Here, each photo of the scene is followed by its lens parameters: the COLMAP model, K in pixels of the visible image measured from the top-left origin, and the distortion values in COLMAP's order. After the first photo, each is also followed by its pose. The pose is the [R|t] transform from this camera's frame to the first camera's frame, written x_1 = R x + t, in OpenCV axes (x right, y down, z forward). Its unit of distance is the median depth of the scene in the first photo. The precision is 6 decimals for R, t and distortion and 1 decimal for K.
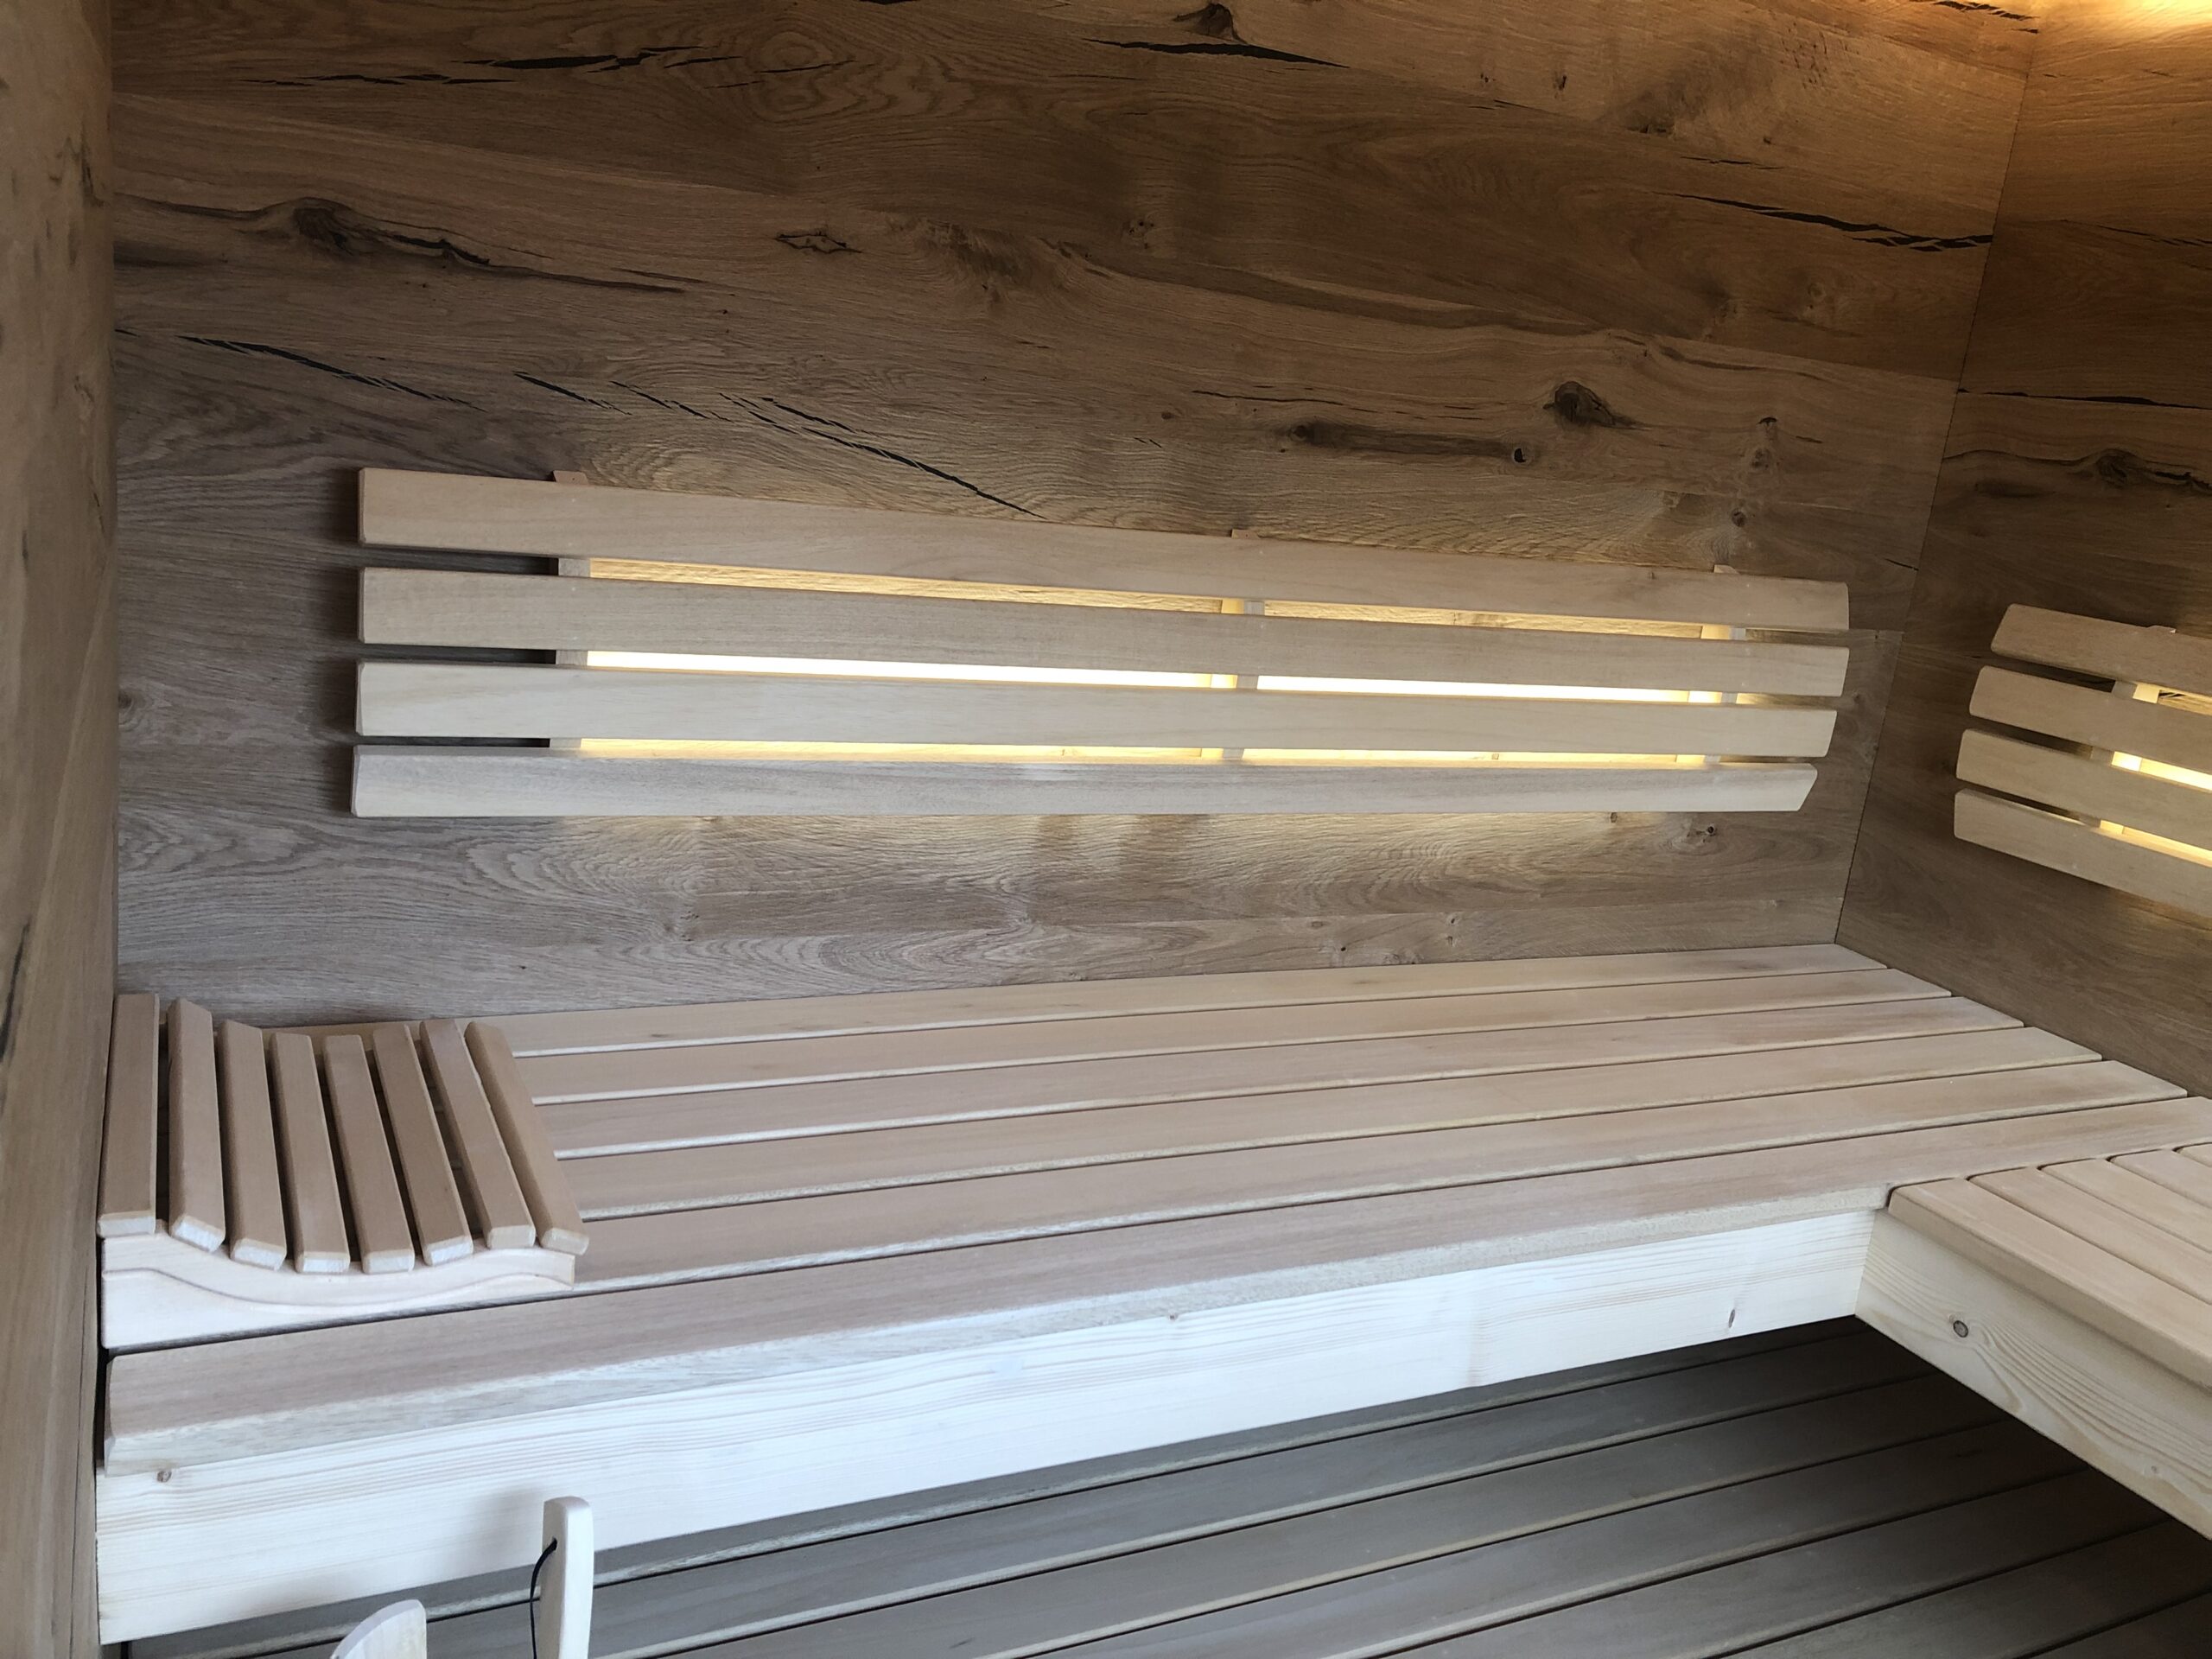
lens RADIAL K [[1818.7, 0, 1118.1], [0, 1818.7, 802.9], [0, 0, 1]] dist [0.039512, -0.049333]
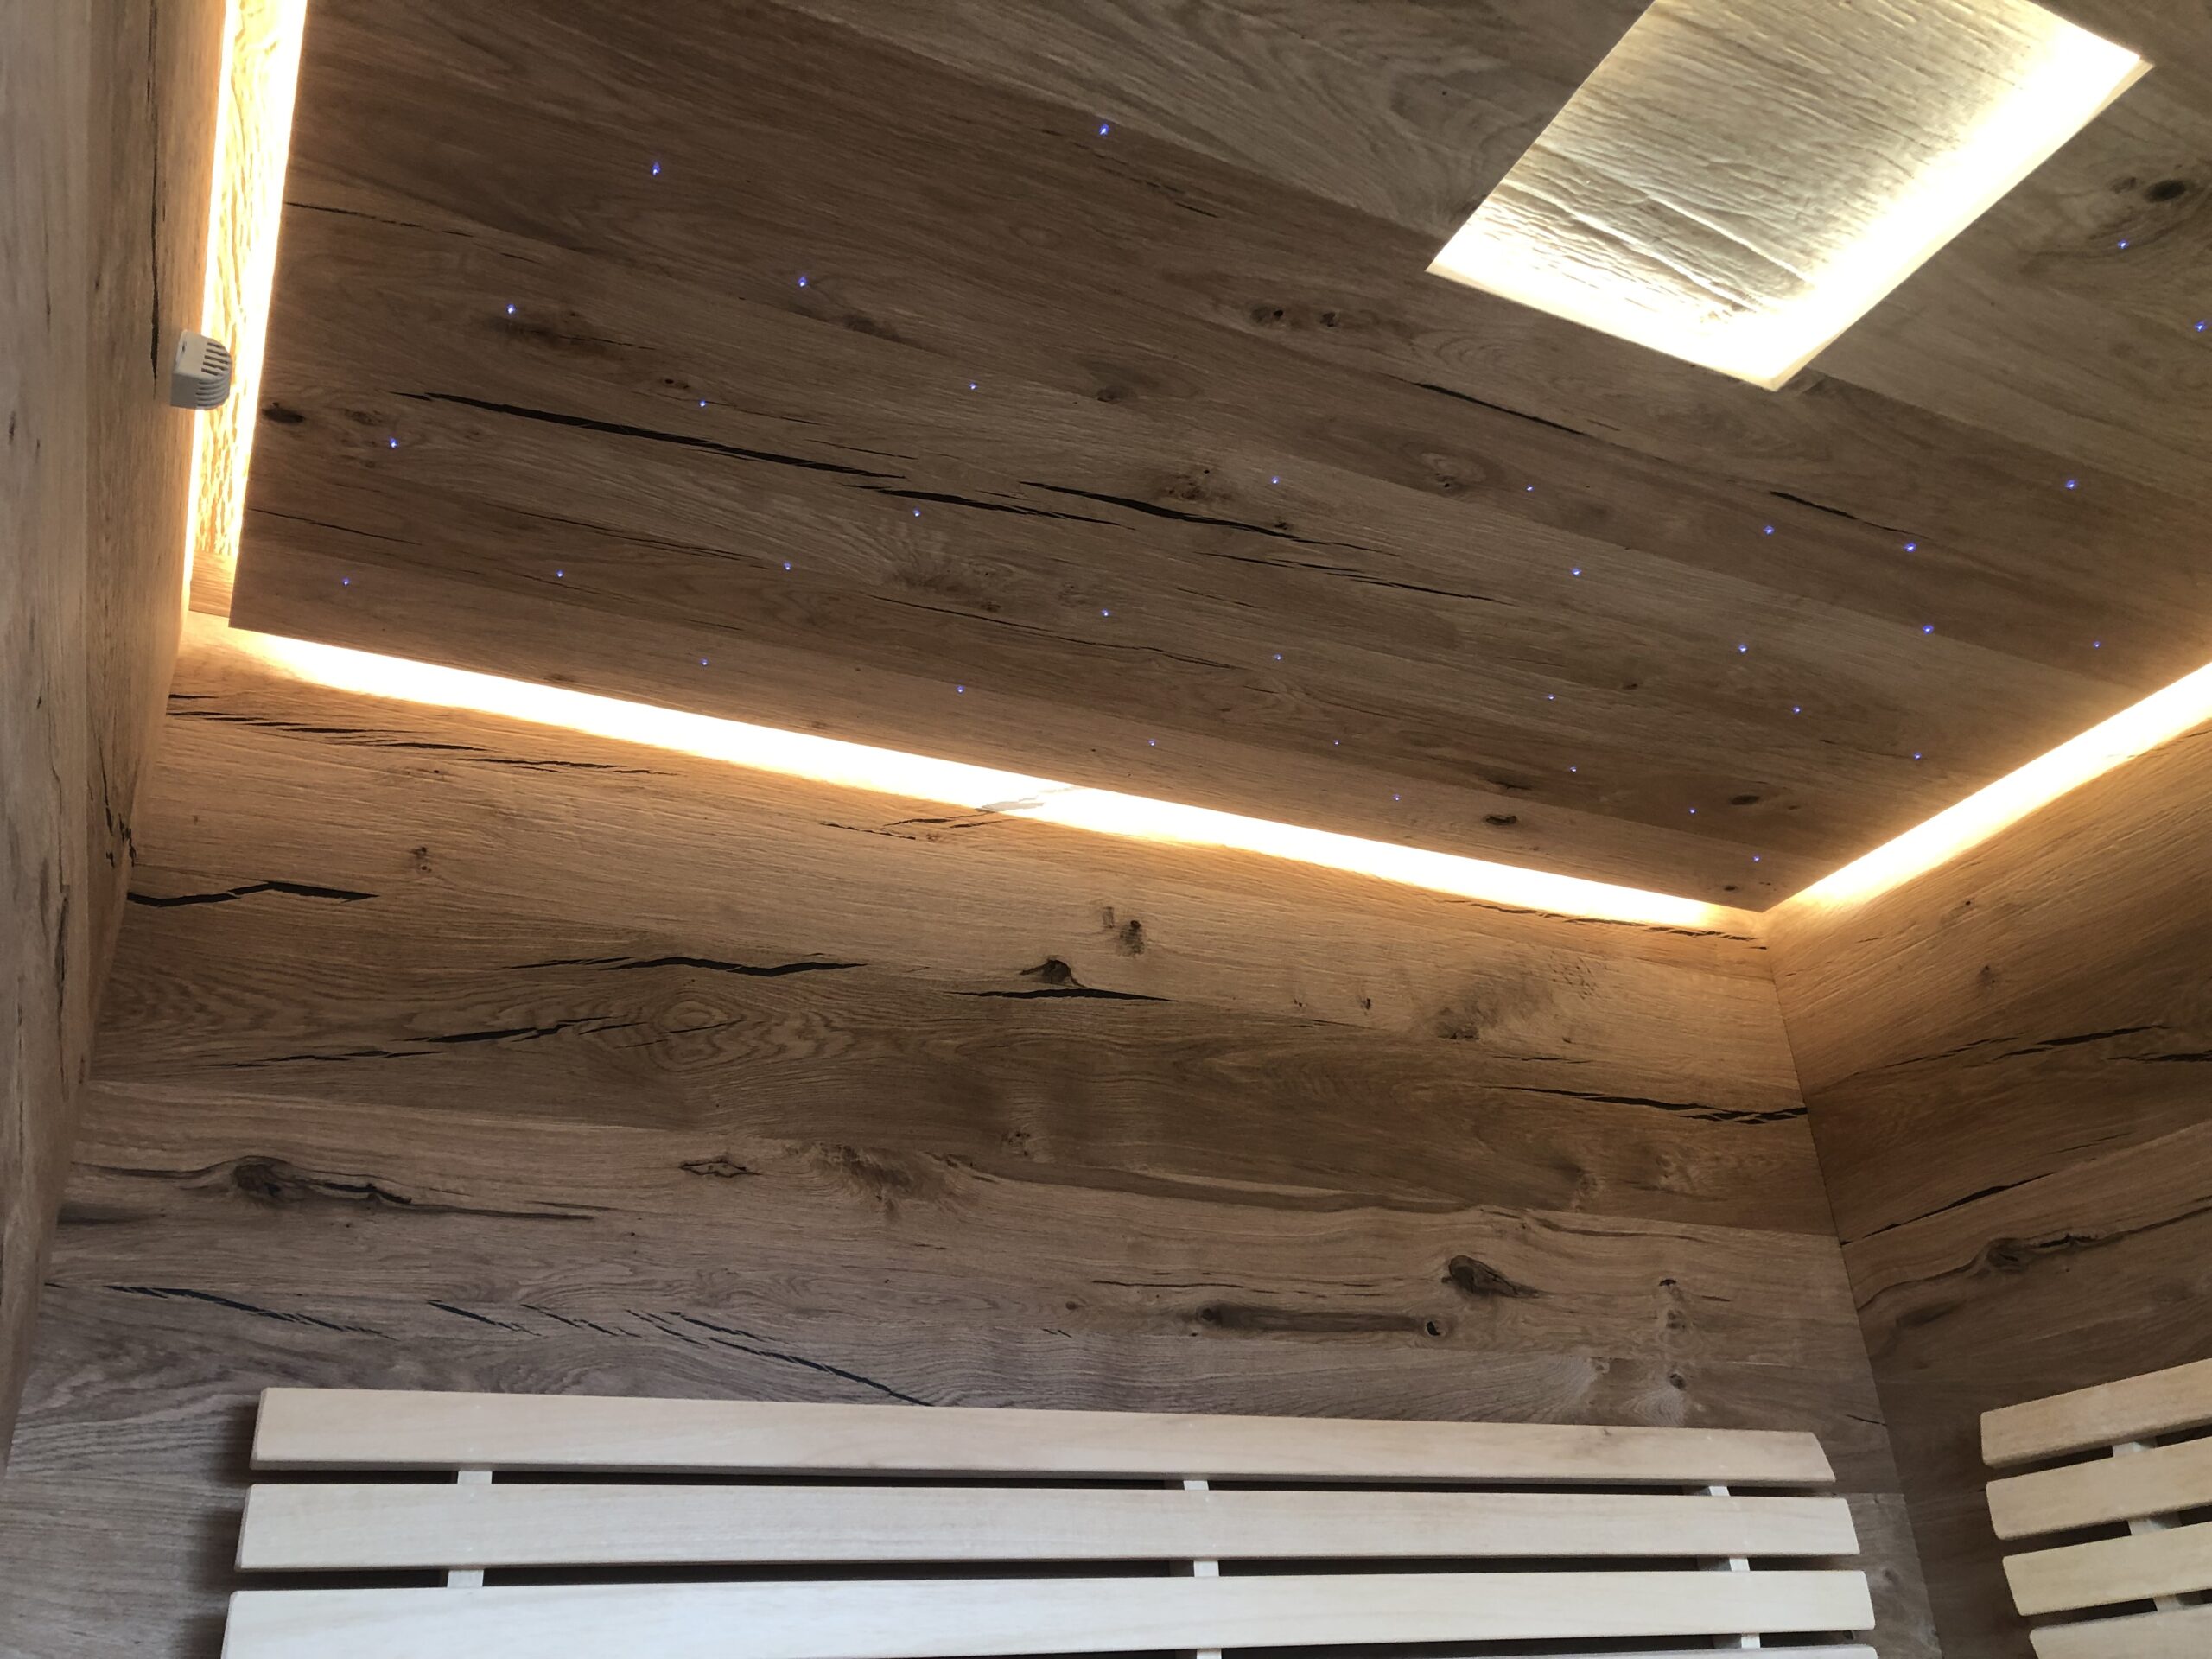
lens RADIAL K [[1818.7, 0, 1111.6], [0, 1818.7, 808.2], [0, 0, 1]] dist [0.039512, -0.049333]
pose [[0.984284, -0.160623, 0.073387, 0.016570], [0.168831, 0.734056, -0.657768, 0.232105], [0.051782, 0.659820, 0.749637, 0.040564]]
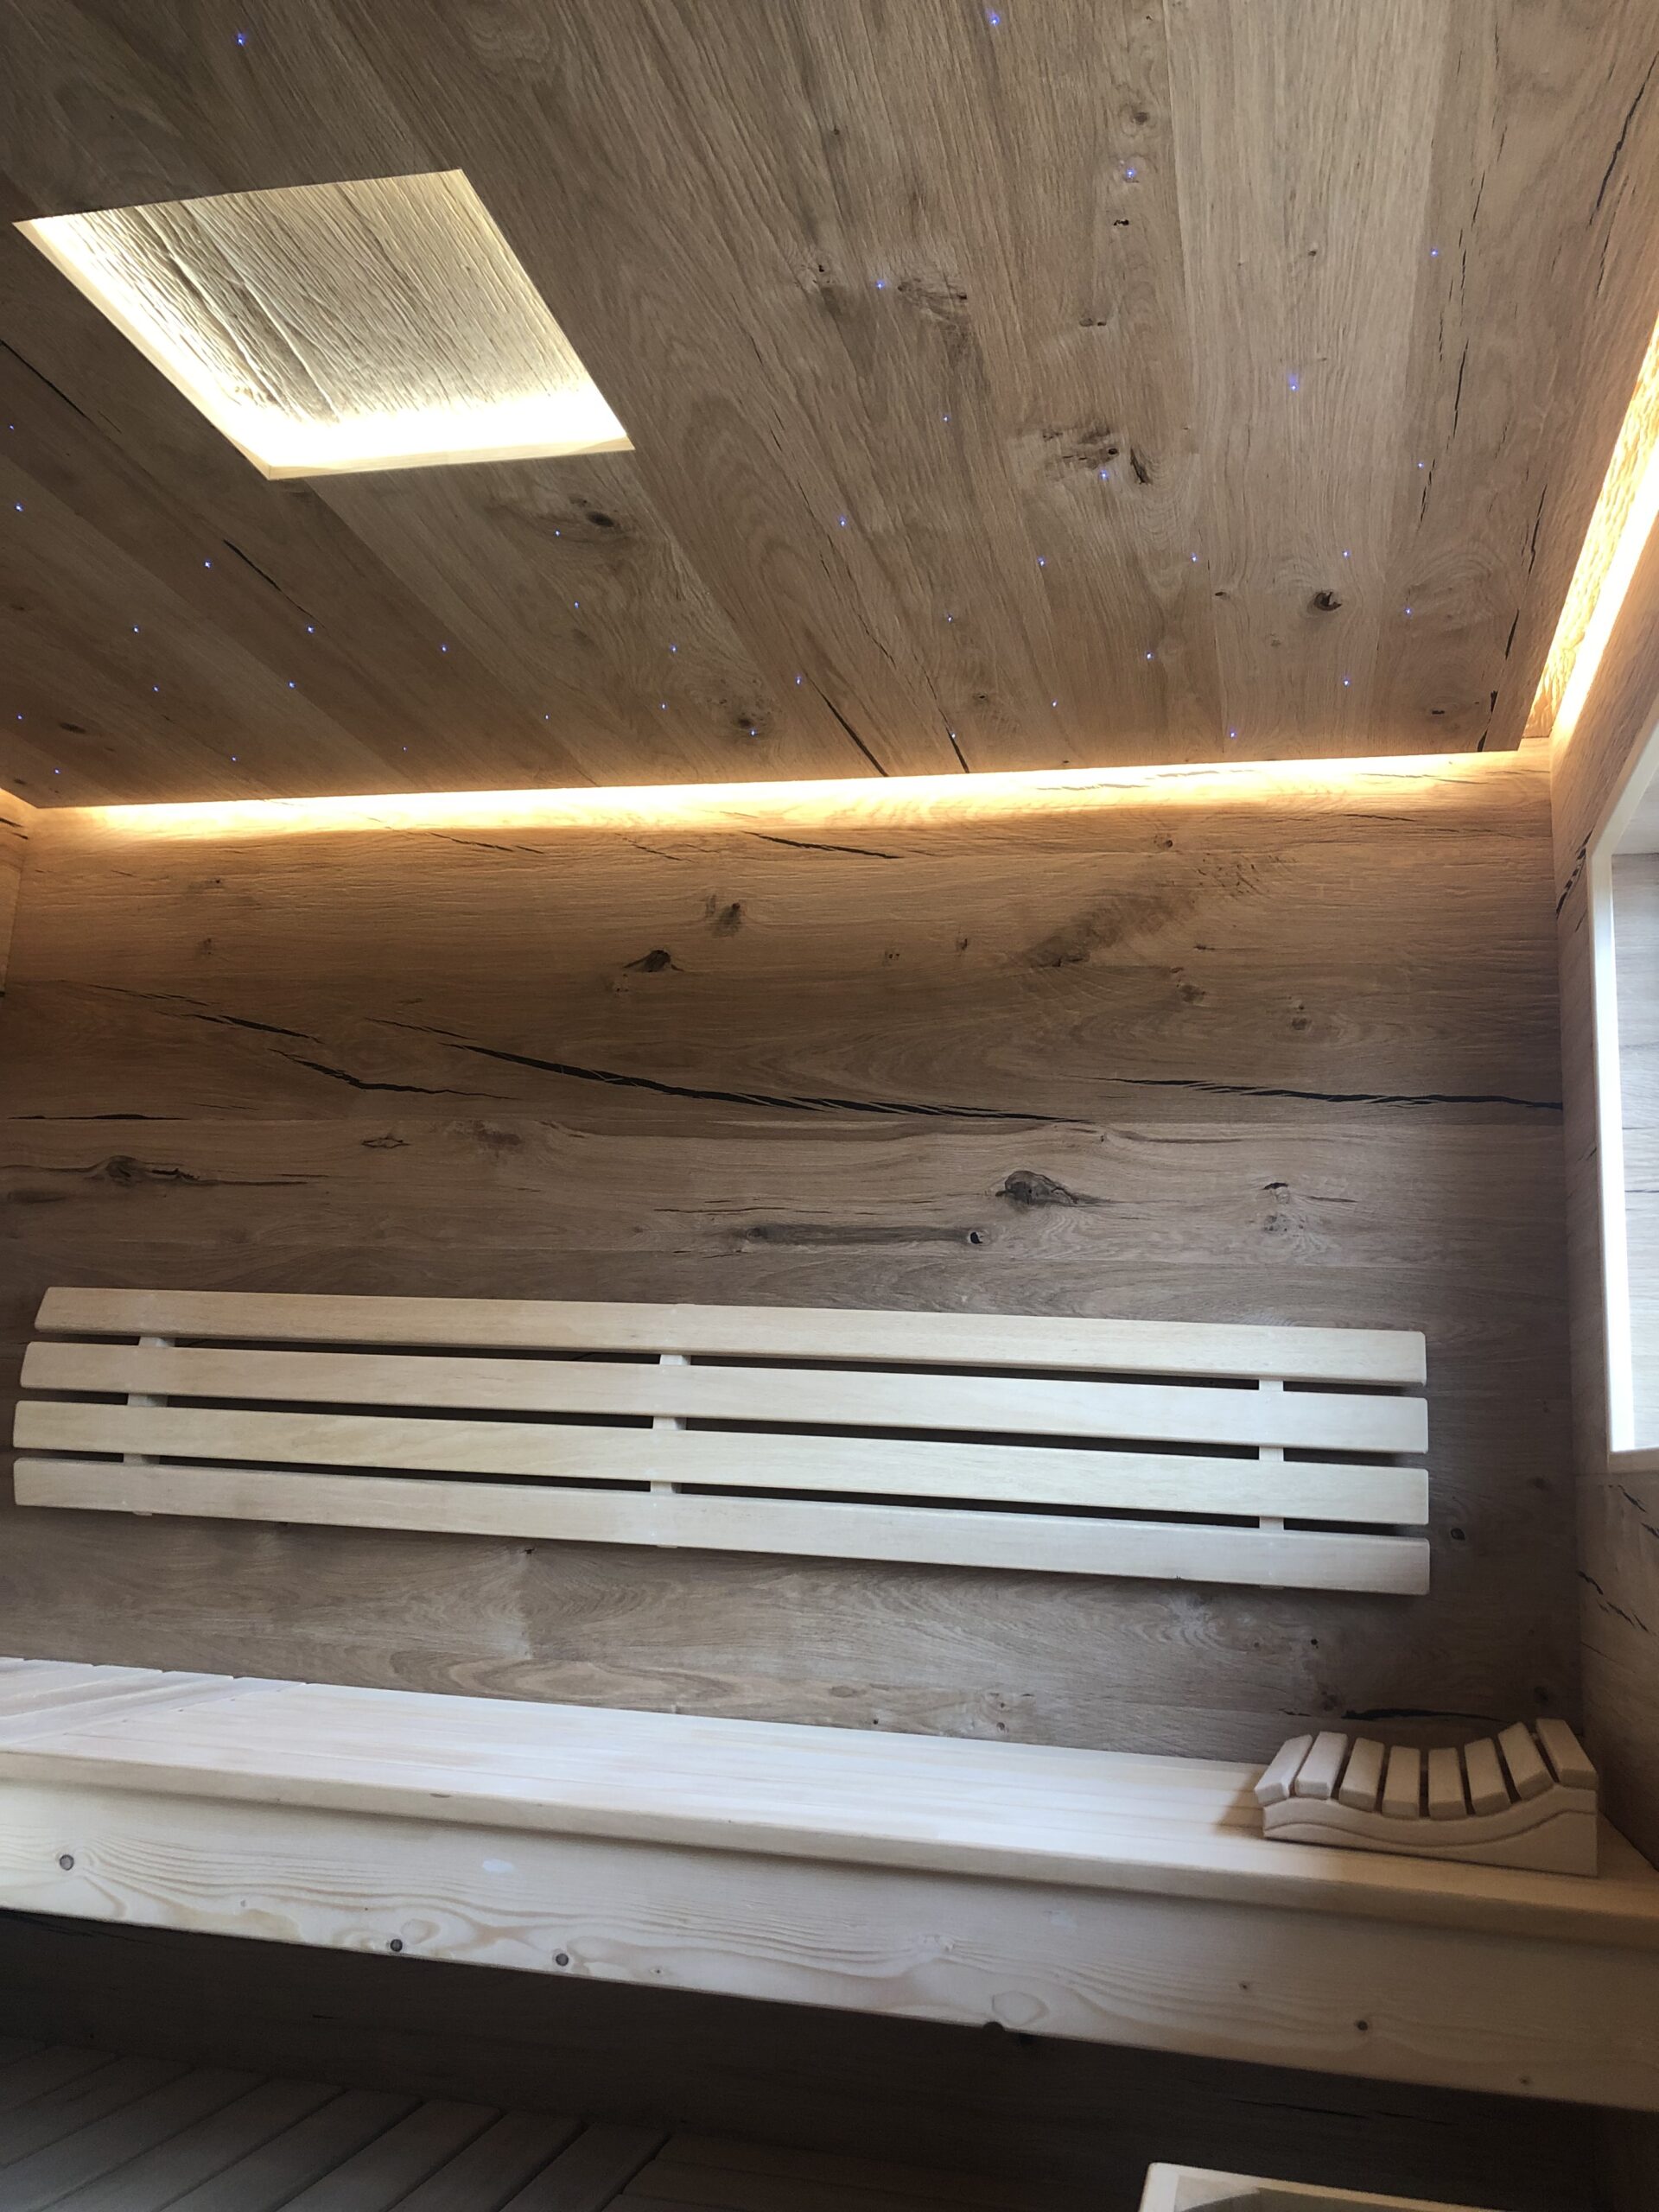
lens RADIAL K [[1818.7, 0, 850.3], [0, 1818.7, 1084.0], [0, 0, 1]] dist [0.039512, -0.049333]
pose [[0.643114, 0.073880, 0.762198, -0.075180], [0.203143, 0.943214, -0.262831, 0.185881], [-0.738334, 0.323866, 0.591586, -0.092681]]
